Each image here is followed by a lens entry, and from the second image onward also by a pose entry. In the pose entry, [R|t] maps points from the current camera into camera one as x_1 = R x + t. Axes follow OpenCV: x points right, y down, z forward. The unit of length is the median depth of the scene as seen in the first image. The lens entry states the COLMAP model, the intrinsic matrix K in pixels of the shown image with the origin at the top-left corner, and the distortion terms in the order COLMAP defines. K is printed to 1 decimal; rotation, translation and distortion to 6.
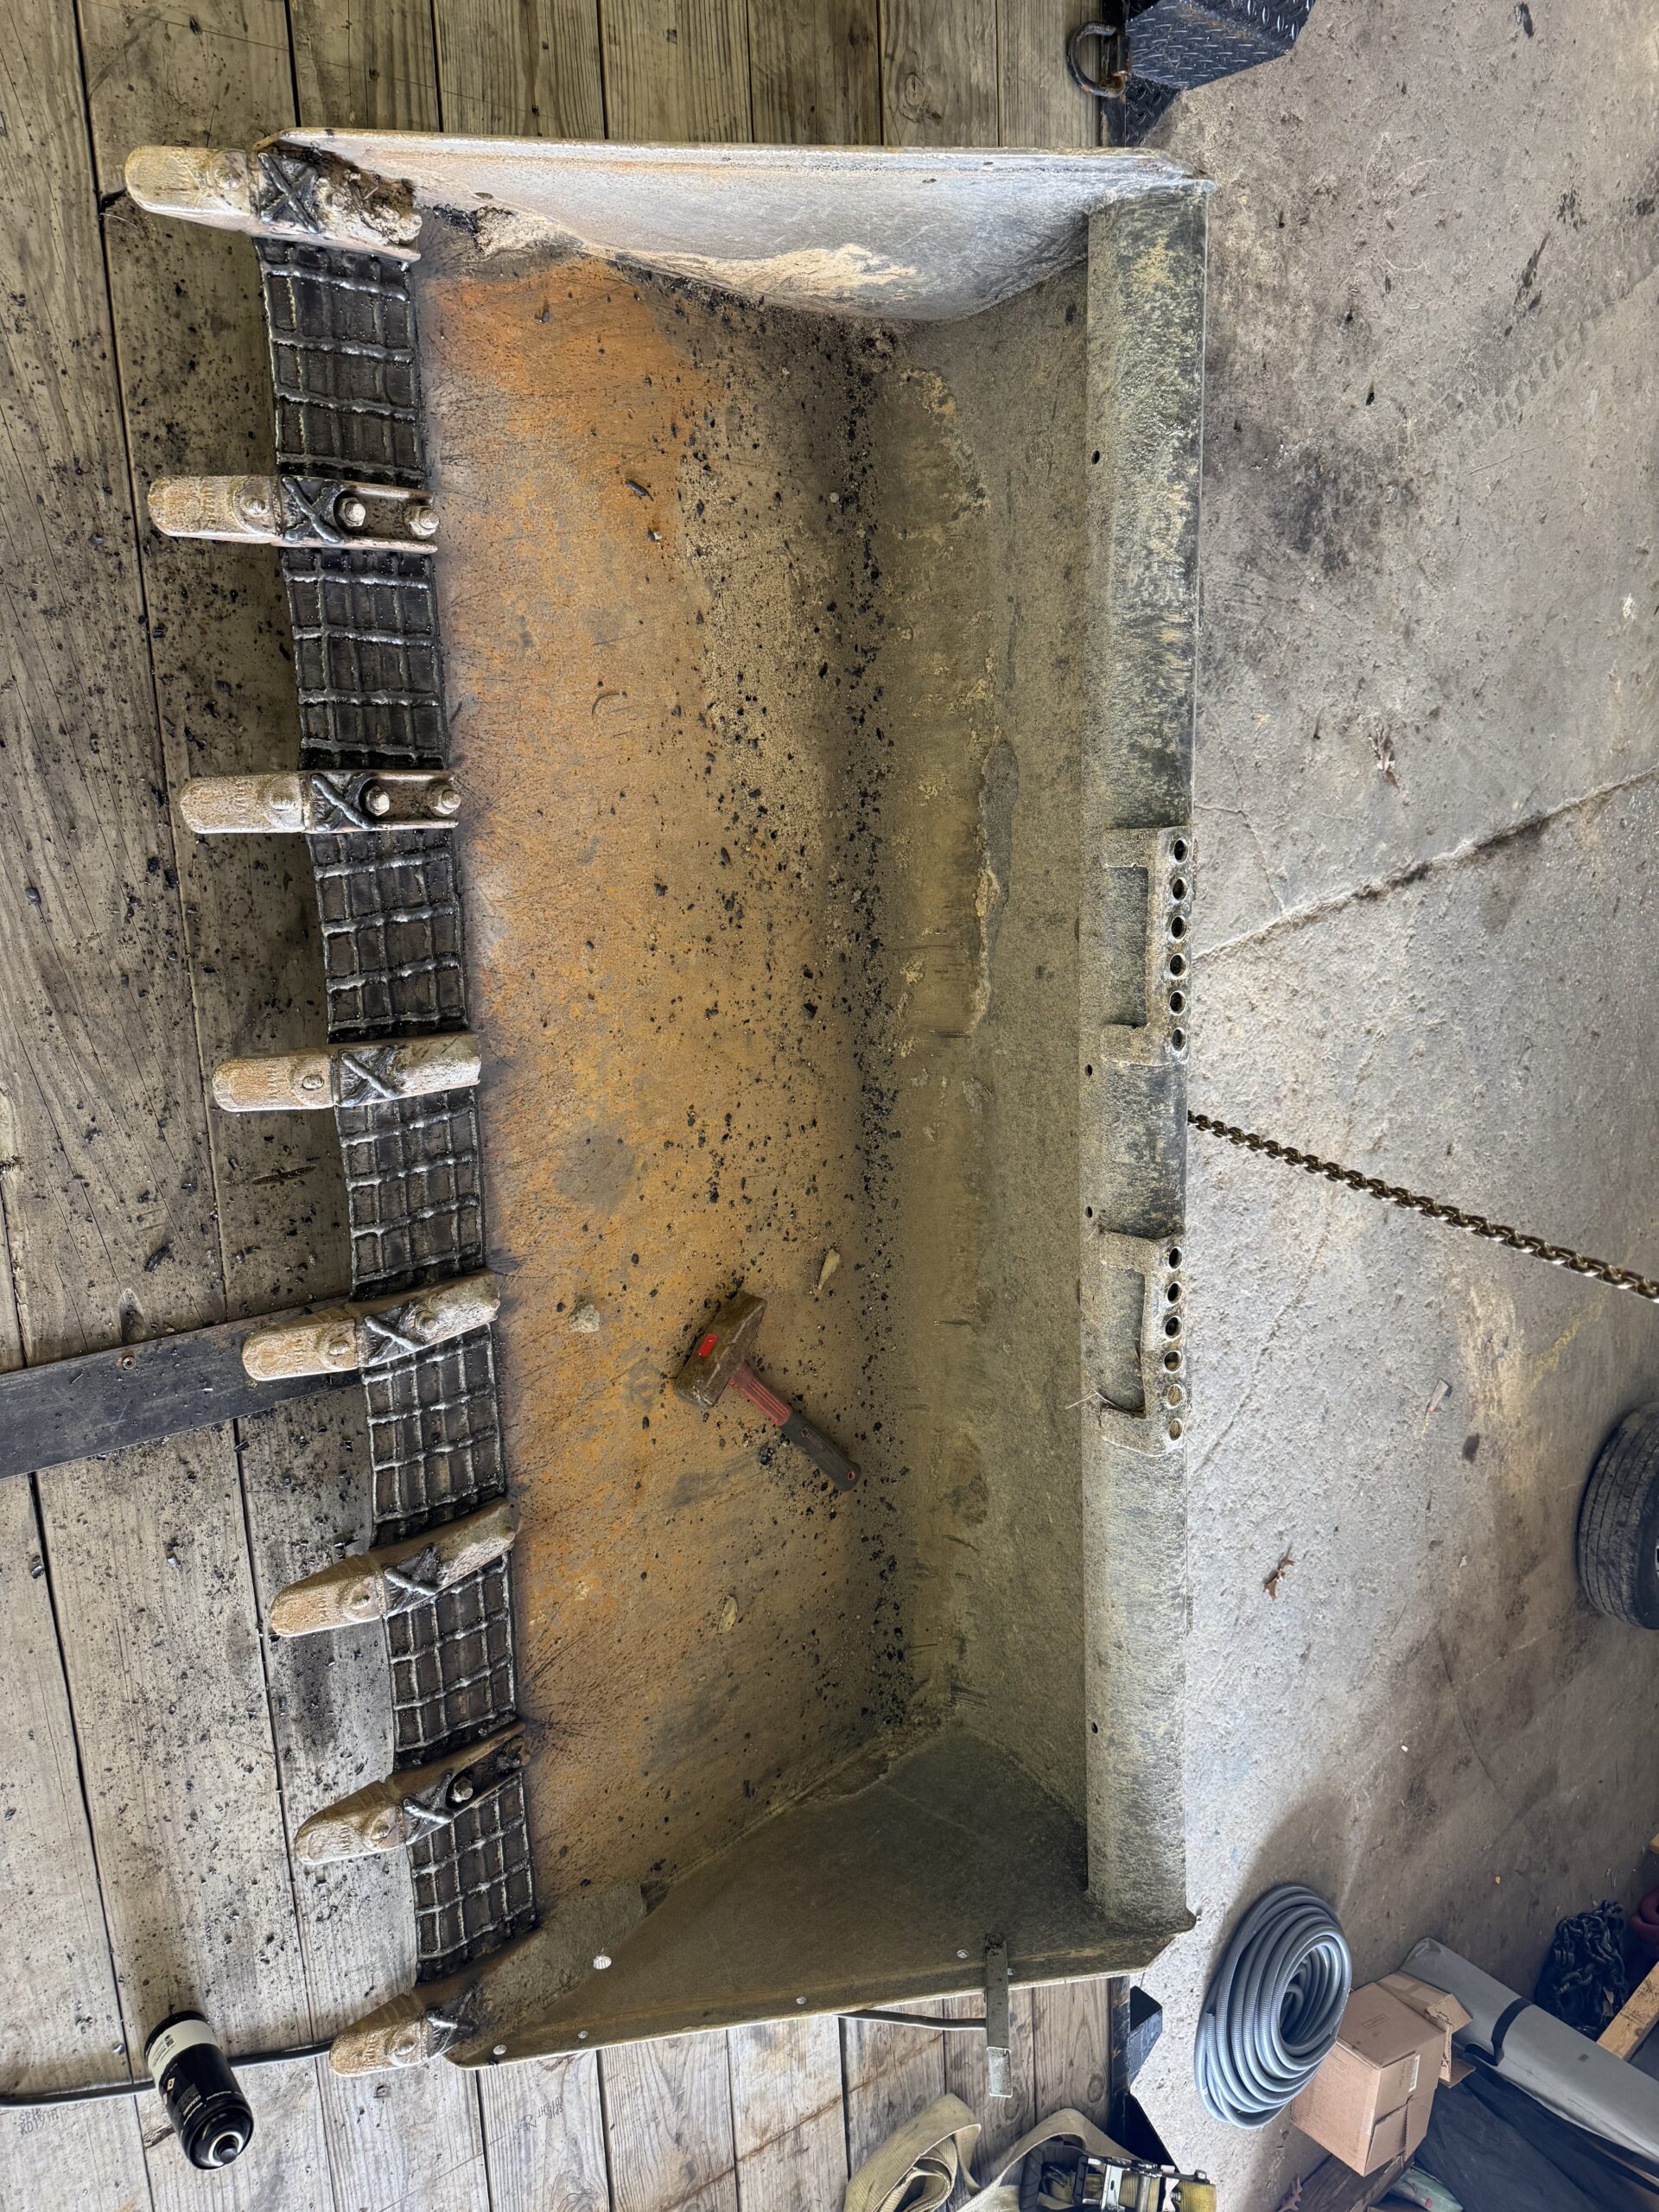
lens RADIAL K [[1544.2, 0, 829.5], [0, 1544.2, 1106.0], [0, 0, 1]] dist [0.001474, 0.000580]
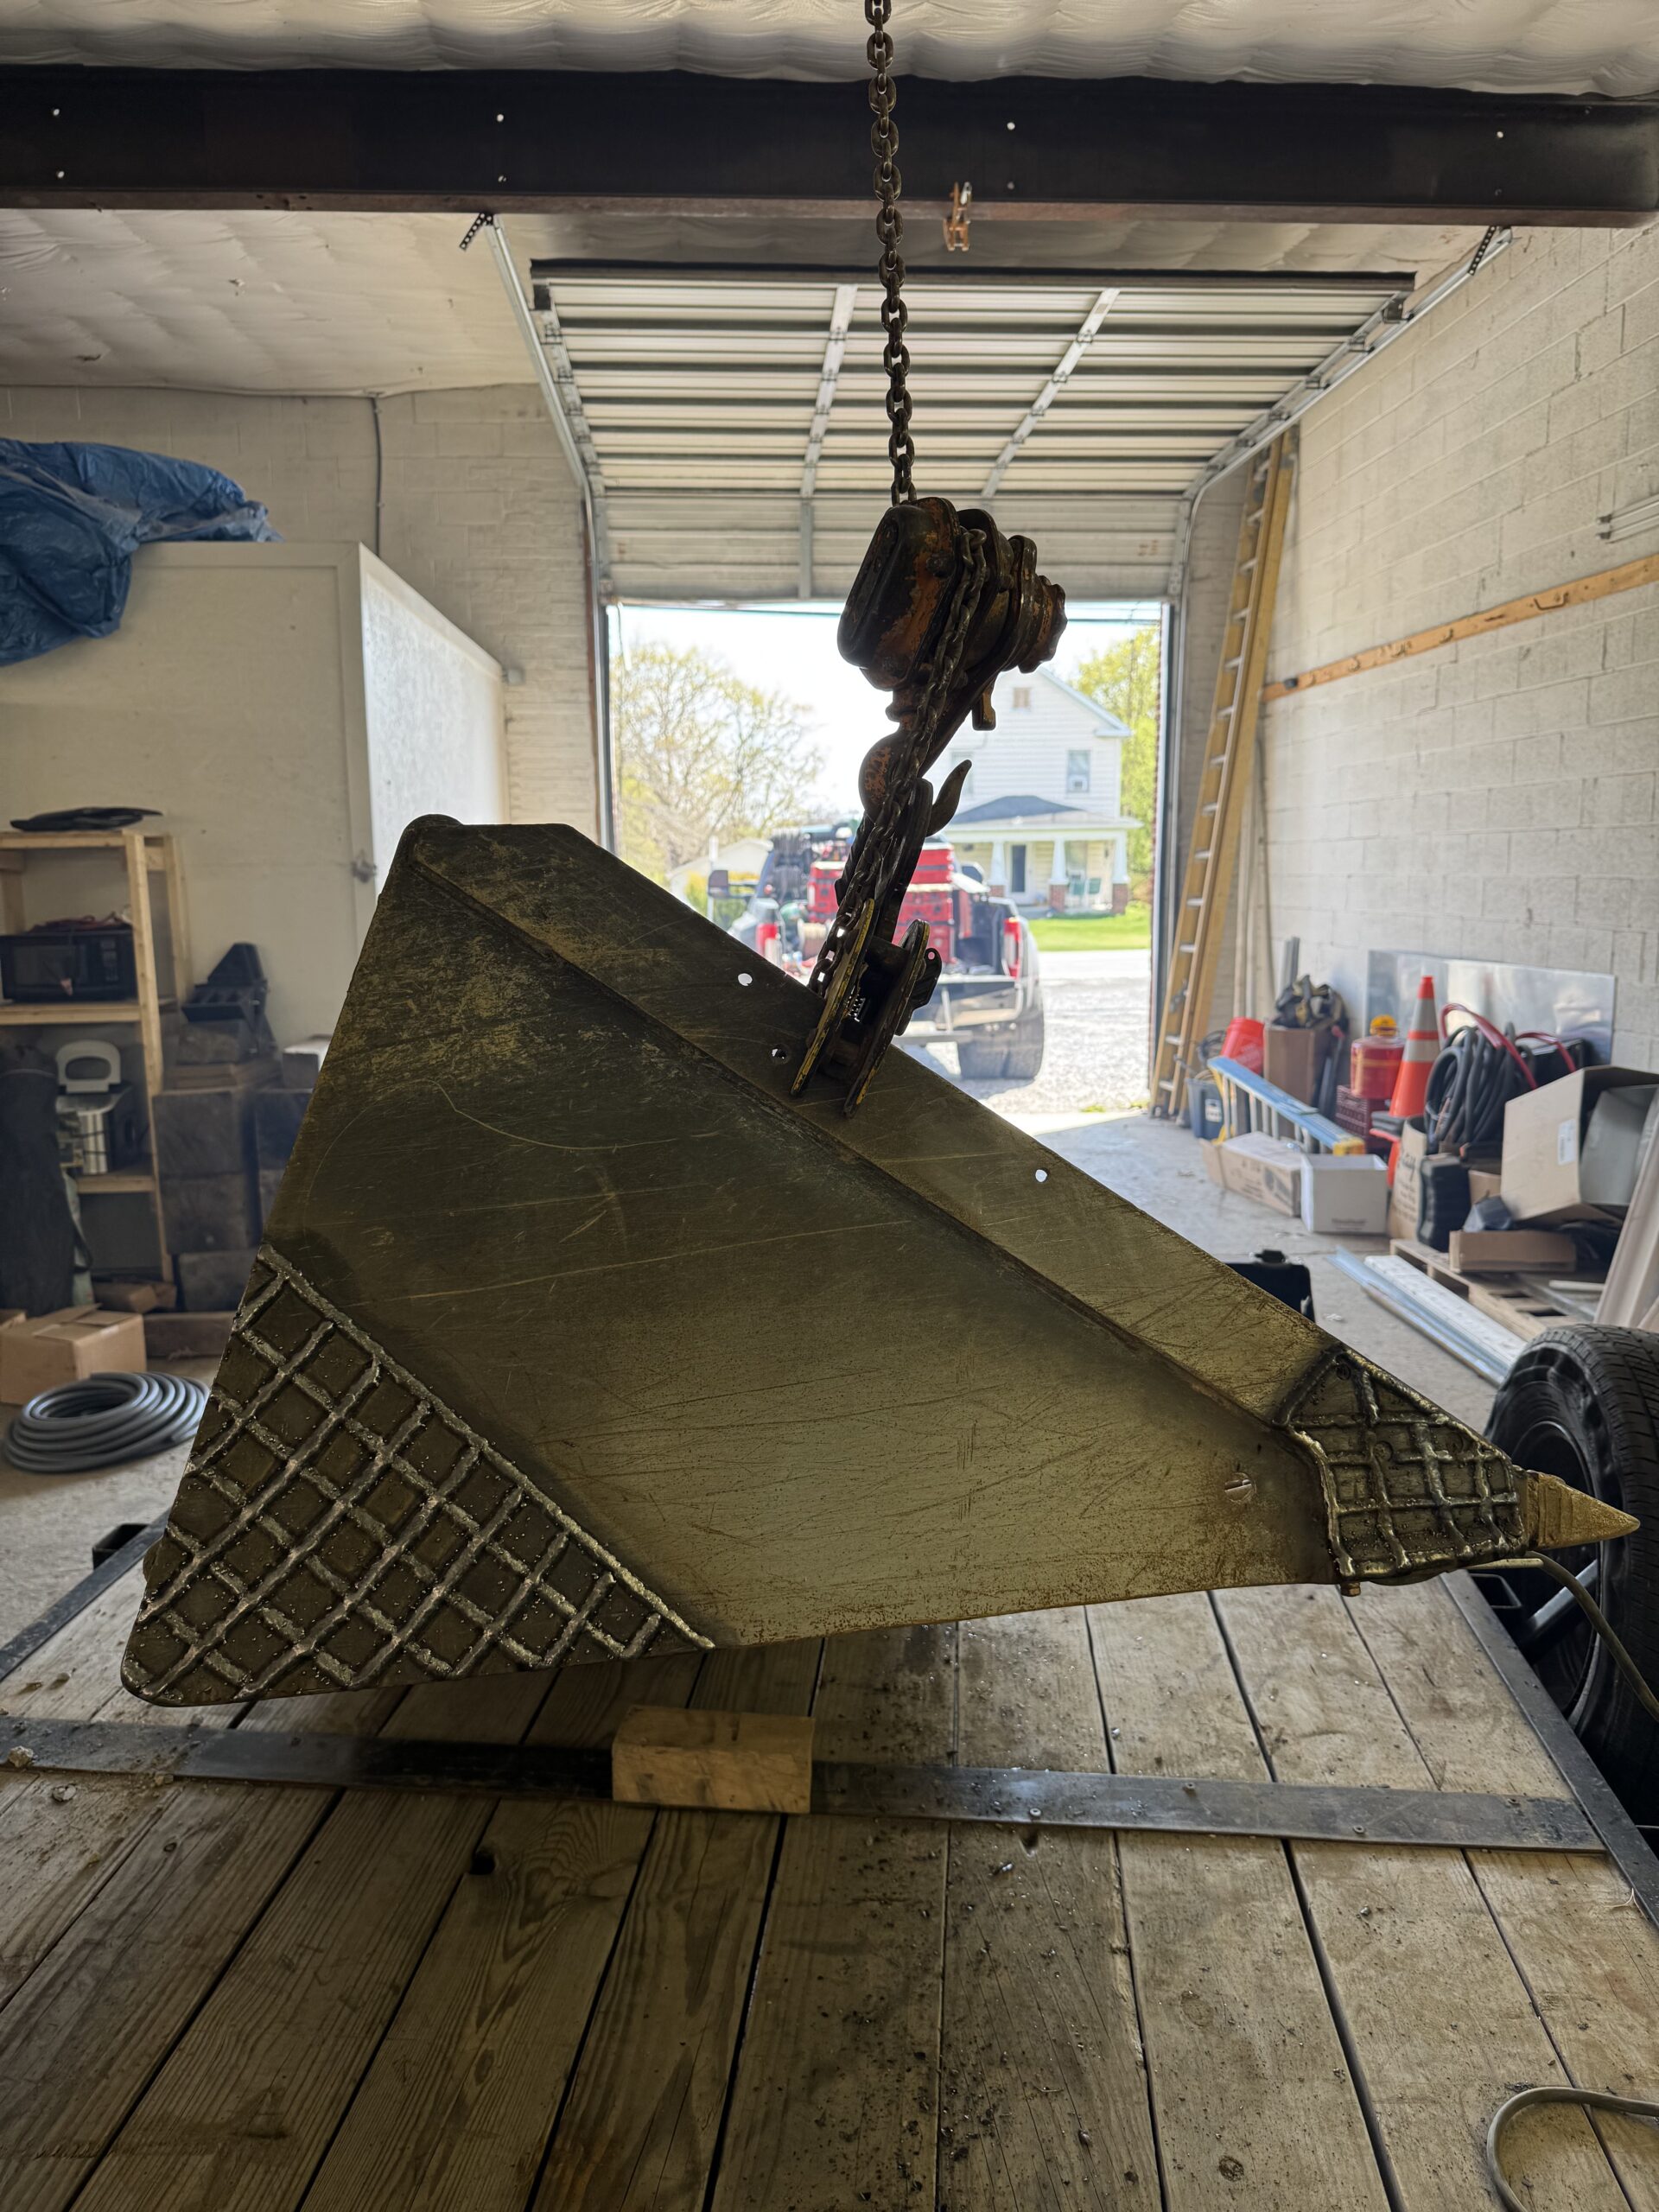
lens RADIAL K [[1544.2, 0, 829.5], [0, 1544.2, 1106.0], [0, 0, 1]] dist [0.001474, 0.000580]
pose [[-0.777572, -0.628658, 0.013082, 0.001479], [0.241043, -0.278796, 0.929608, -0.827738], [-0.580758, 0.725990, 0.368317, 0.248593]]
